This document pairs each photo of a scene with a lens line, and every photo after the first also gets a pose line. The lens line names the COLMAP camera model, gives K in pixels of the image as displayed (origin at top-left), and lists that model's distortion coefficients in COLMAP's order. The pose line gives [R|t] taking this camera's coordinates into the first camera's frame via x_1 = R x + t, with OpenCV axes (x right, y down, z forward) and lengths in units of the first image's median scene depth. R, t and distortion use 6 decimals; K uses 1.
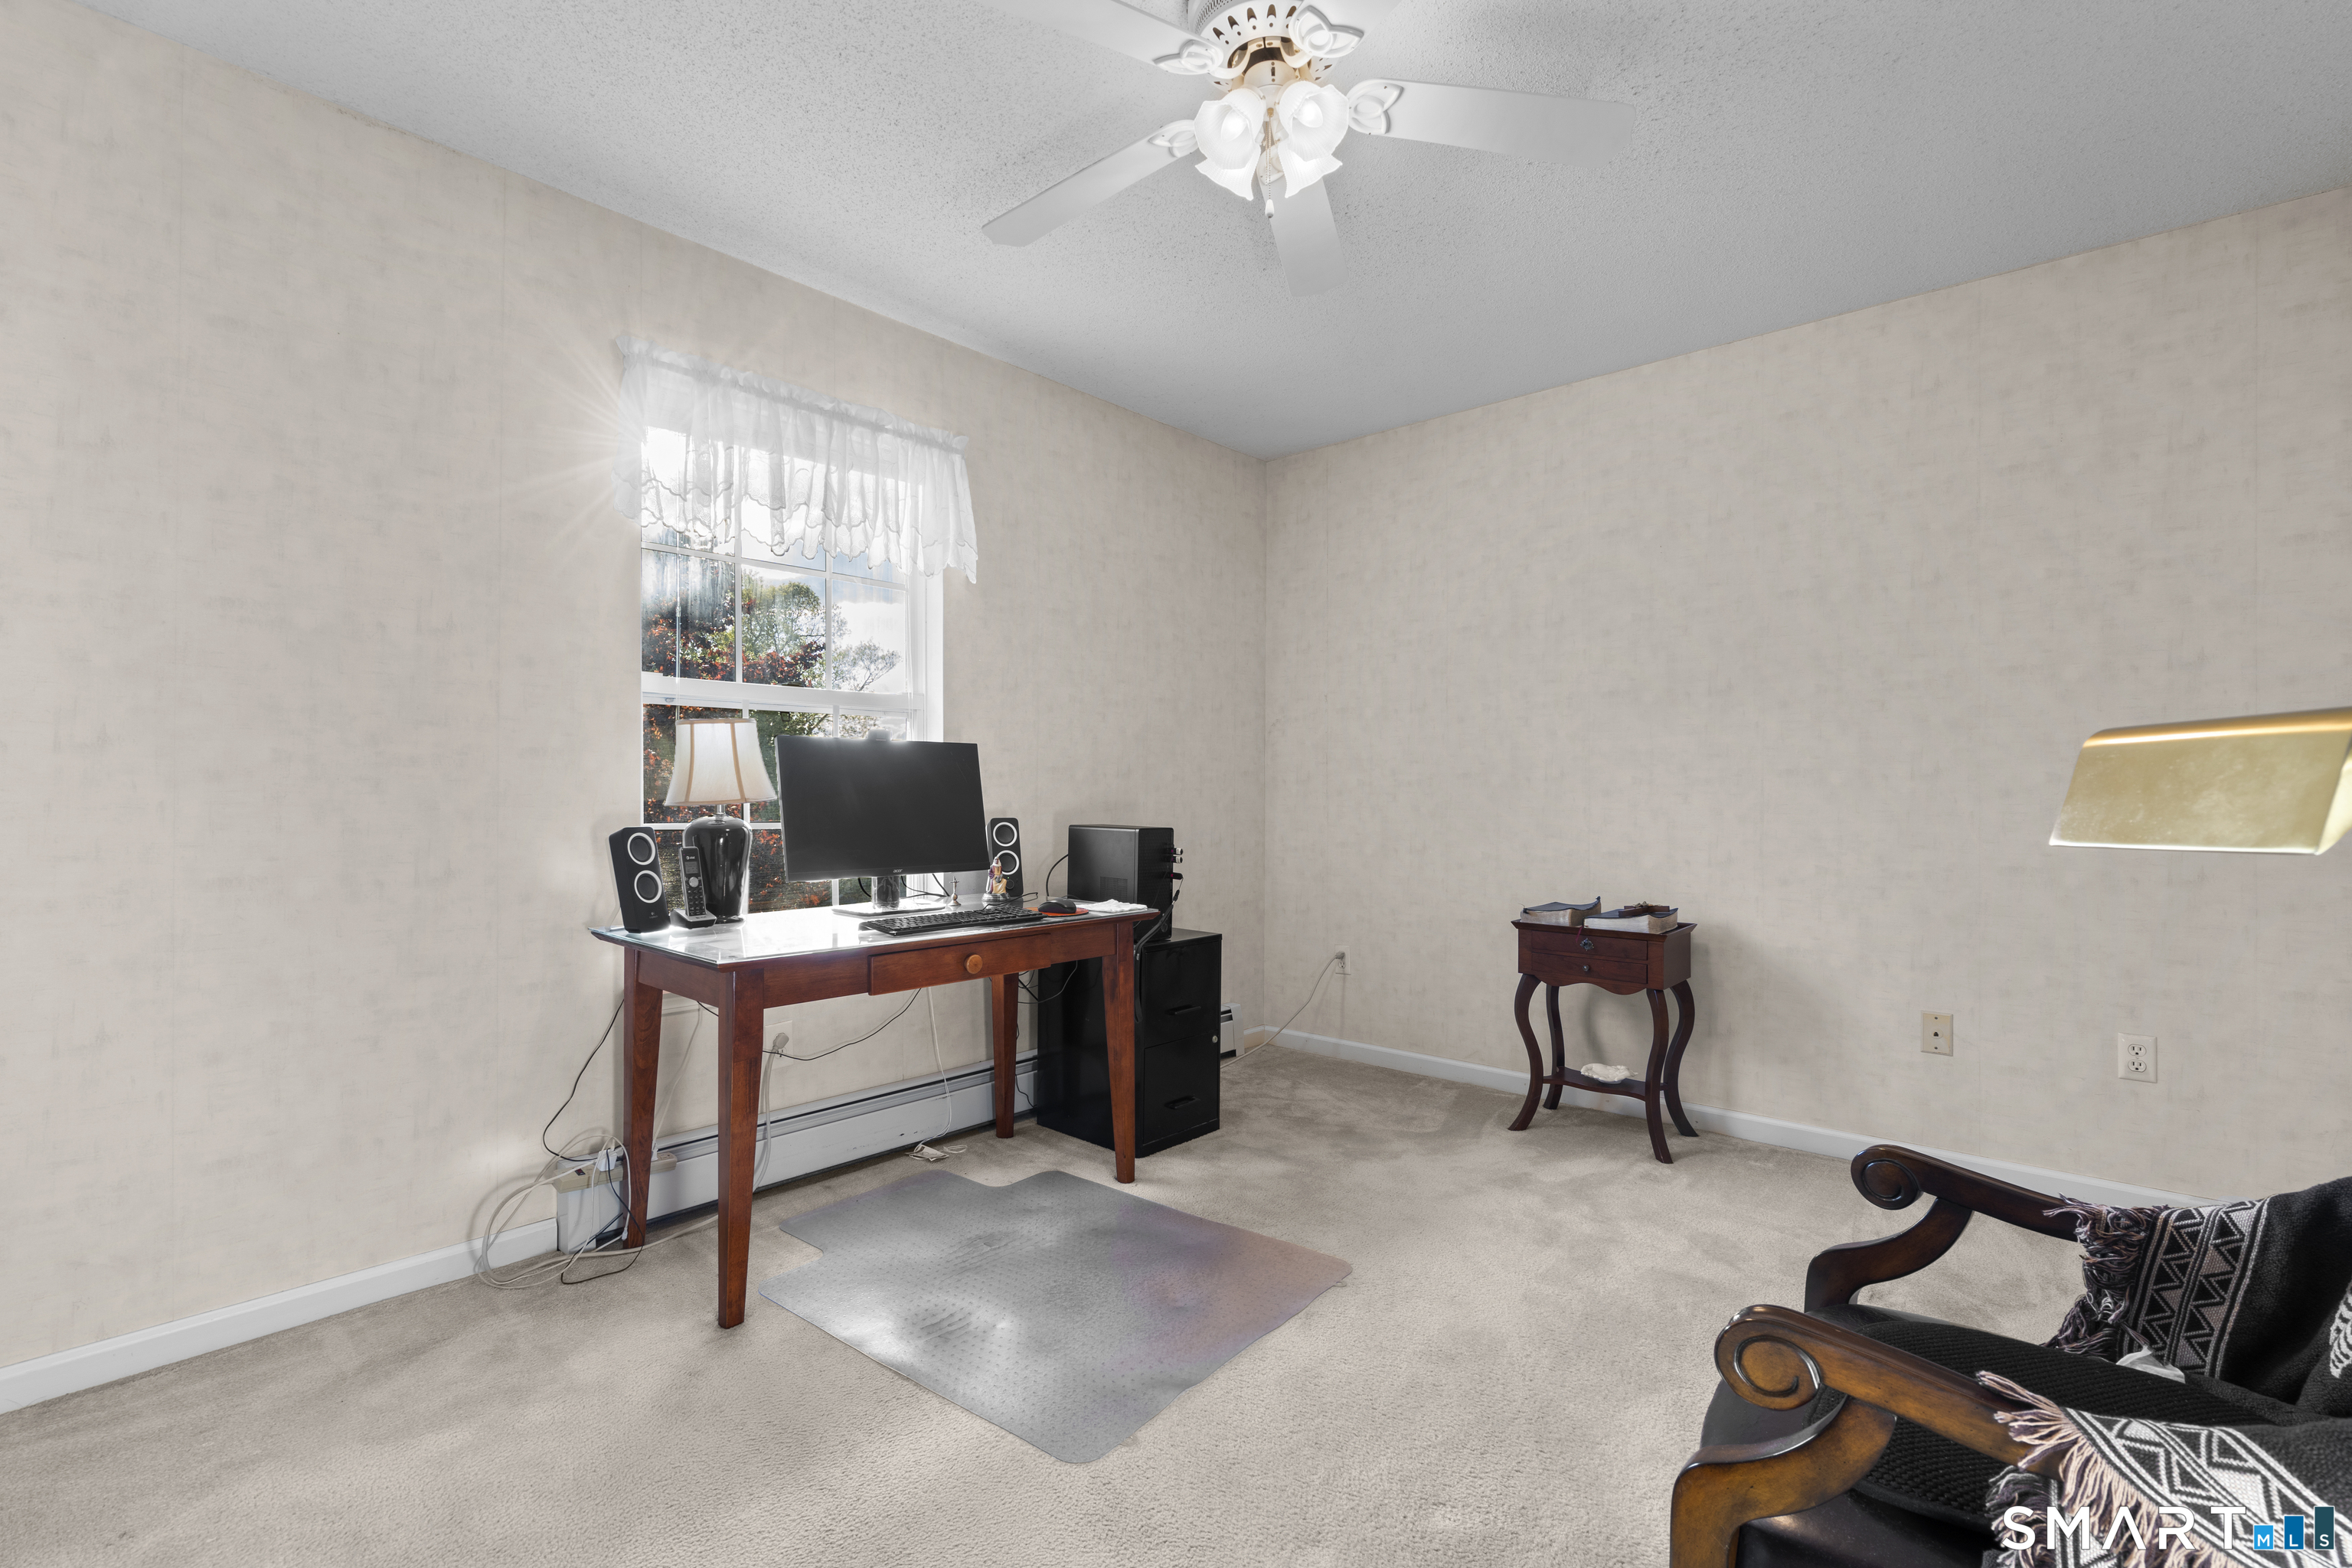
lens RADIAL K [[1046.5, 0, 1172.9], [0, 1046.5, 791.5], [0, 0, 1]] dist [0.002726, 0.000734]
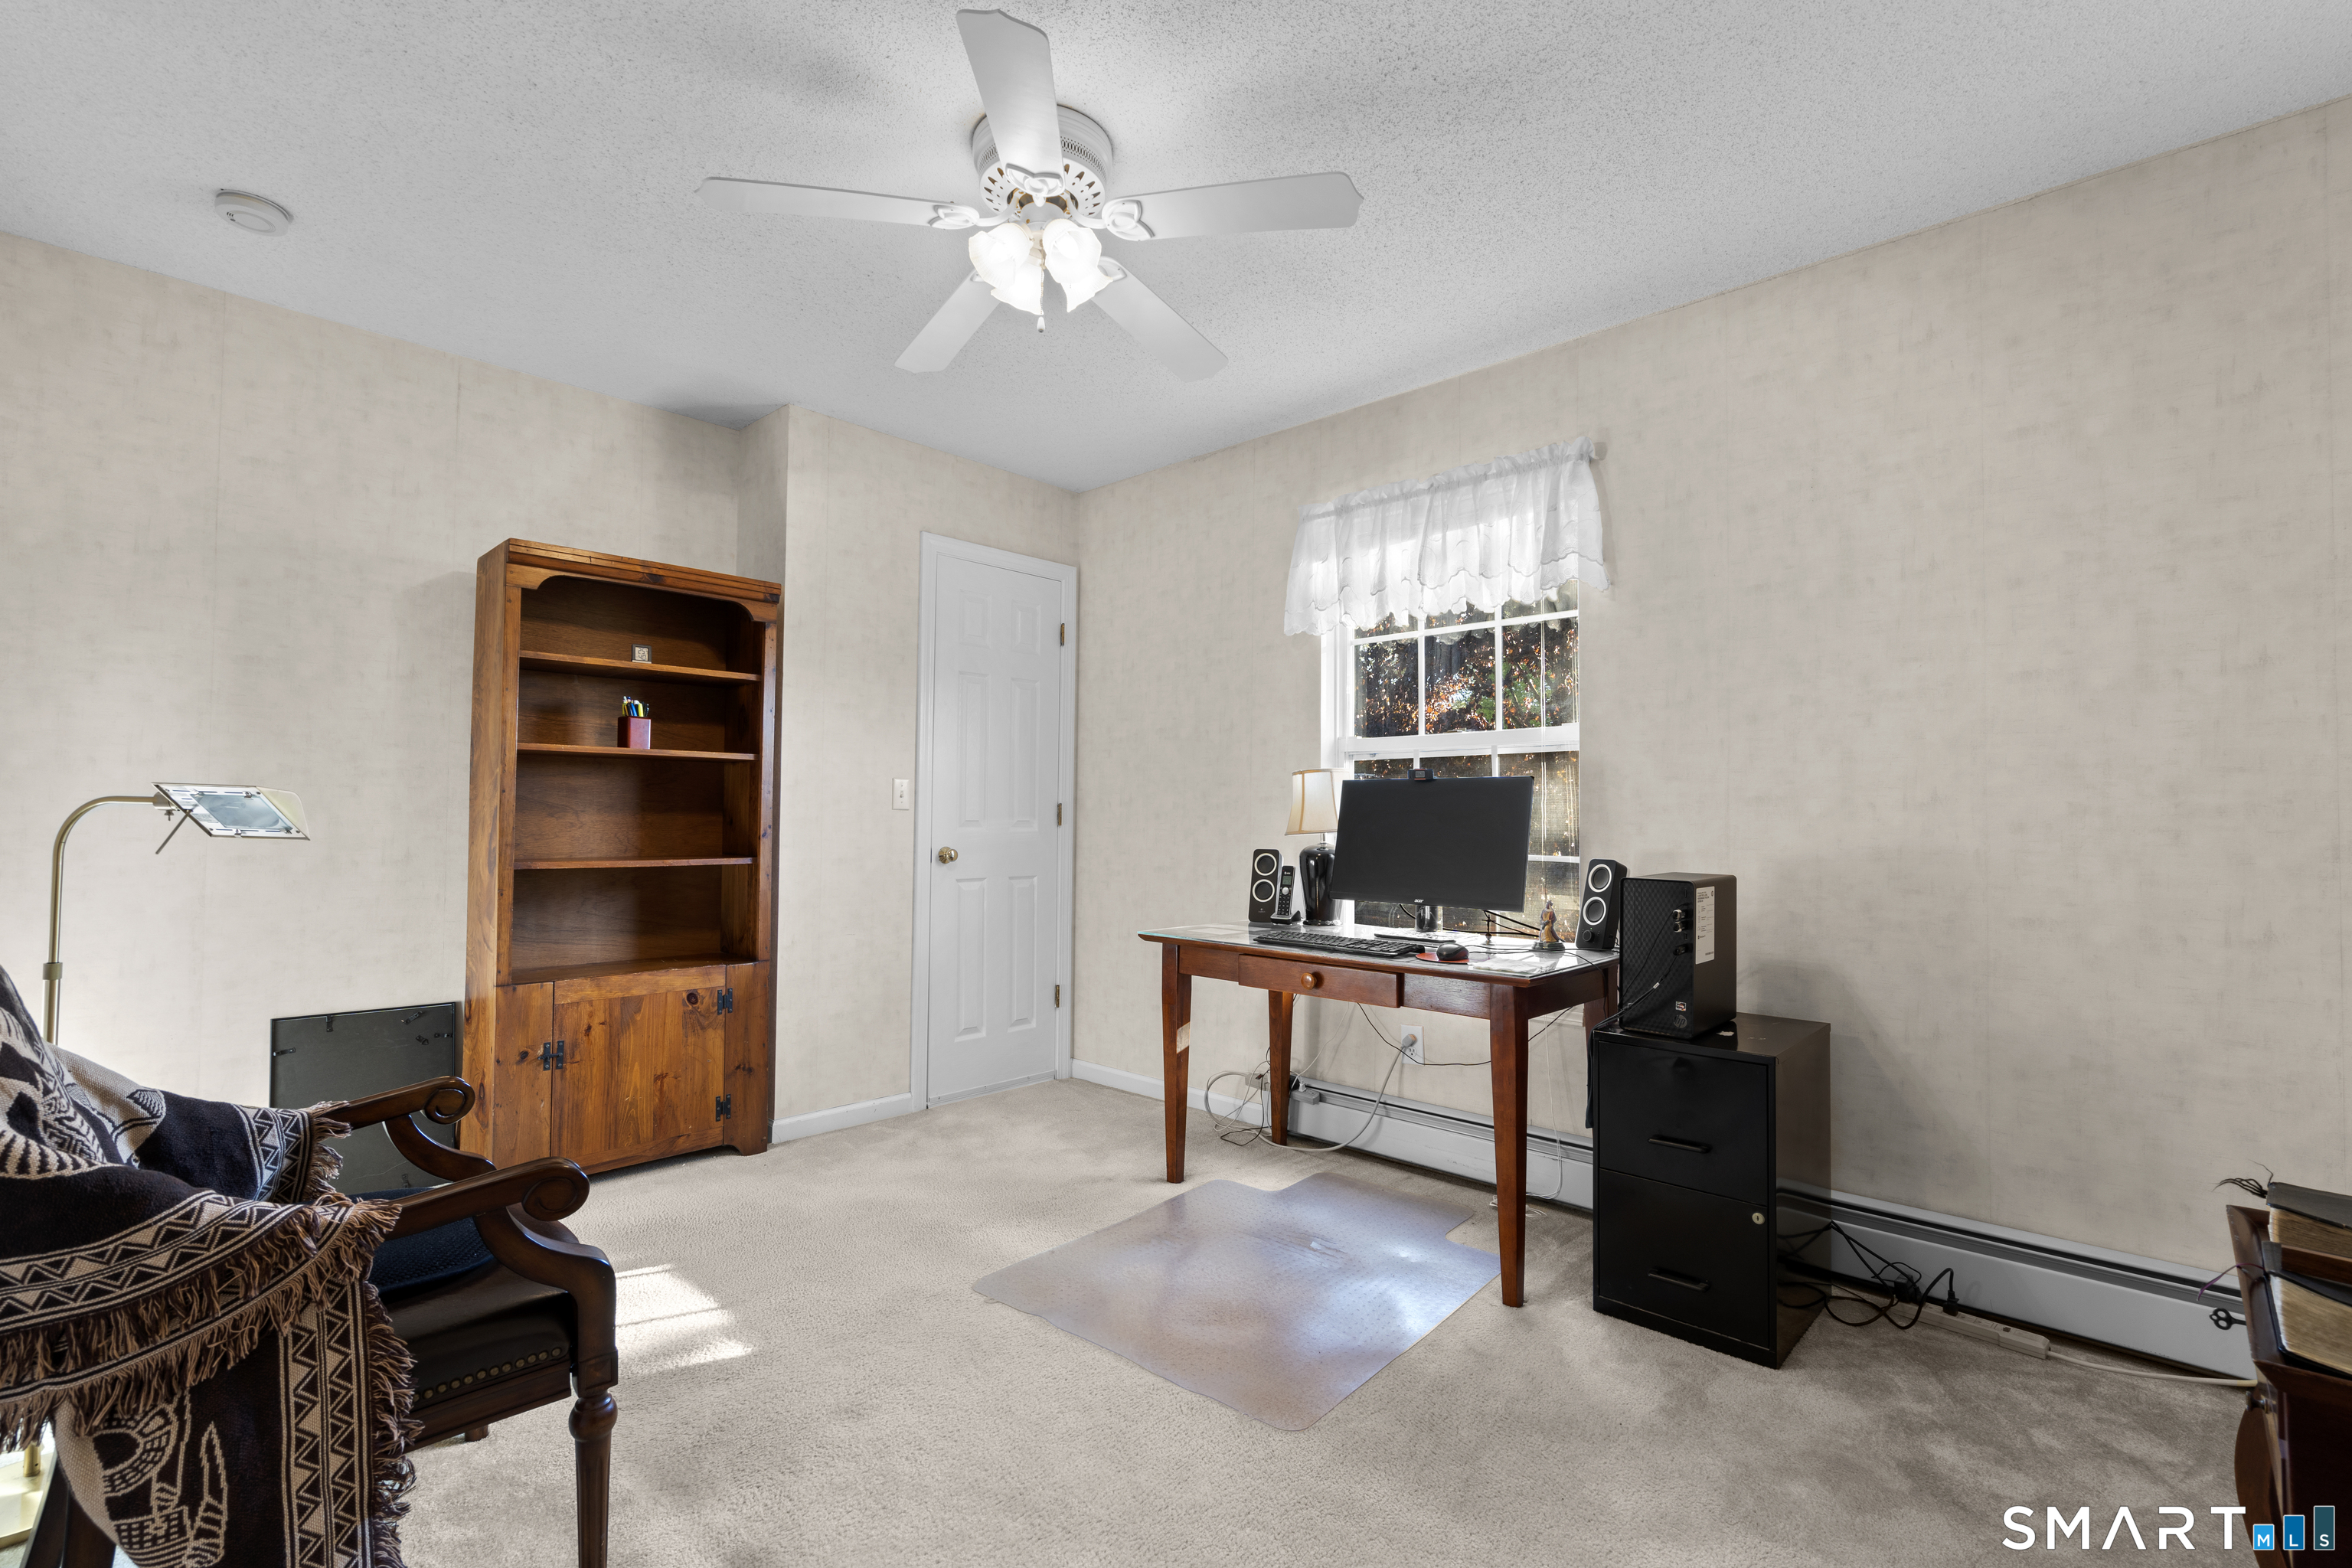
lens RADIAL K [[1050.8, 0, 1175.3], [0, 1050.8, 790.0], [0, 0, 1]] dist [-0.009695, 0.004067]
pose [[-0.017520, -0.024944, -0.999535, 0.809593], [-0.001631, 0.999688, -0.024919, -0.011503], [0.999845, 0.001194, -0.017555, 0.760498]]
